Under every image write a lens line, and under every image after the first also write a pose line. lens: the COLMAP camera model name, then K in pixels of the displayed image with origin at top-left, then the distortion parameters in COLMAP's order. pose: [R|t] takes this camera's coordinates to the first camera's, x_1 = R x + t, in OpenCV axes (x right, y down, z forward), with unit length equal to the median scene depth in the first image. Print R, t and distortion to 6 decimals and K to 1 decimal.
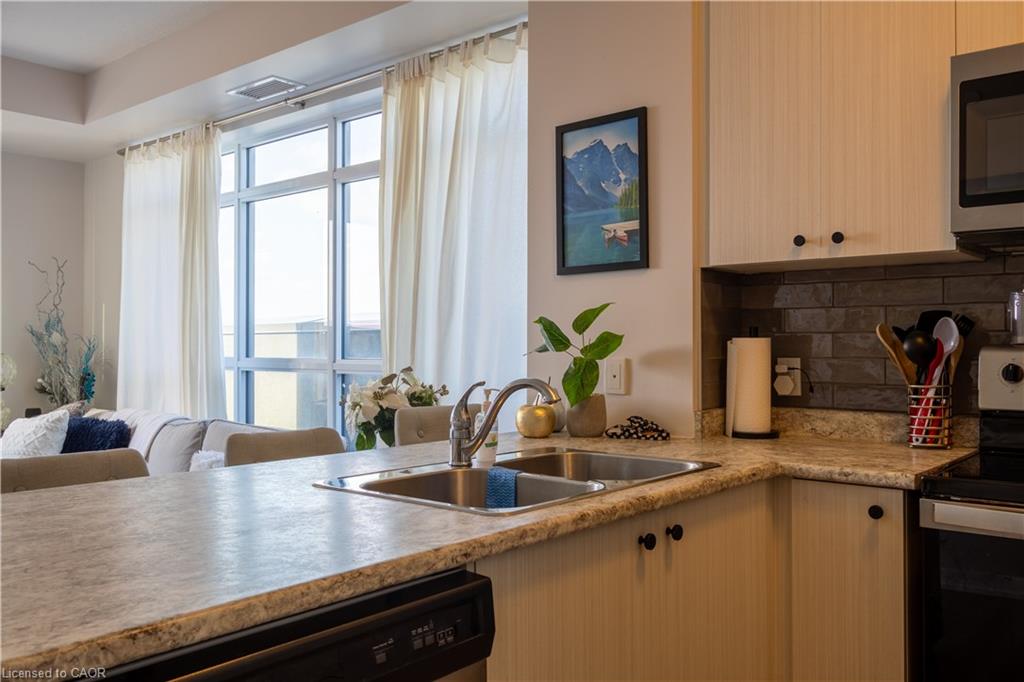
lens RADIAL K [[854.5, 0, 507.5], [0, 854.5, 340.6], [0, 0, 1]] dist [0.003794, 0.000443]
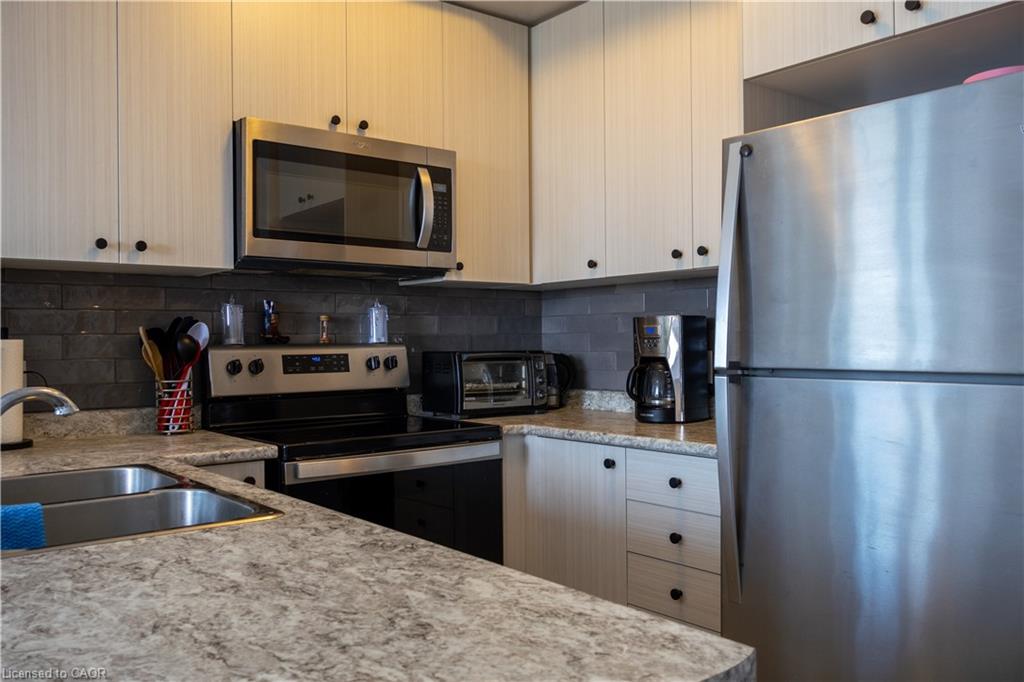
lens RADIAL K [[854.5, 0, 506.6], [0, 854.5, 339.8], [0, 0, 1]] dist [0.003794, 0.000443]
pose [[0.186199, 0.000971, 0.982512, -0.578891], [0.006493, 0.999976, -0.002219, 0.002872], [-0.982491, 0.006792, 0.186189, 0.345135]]
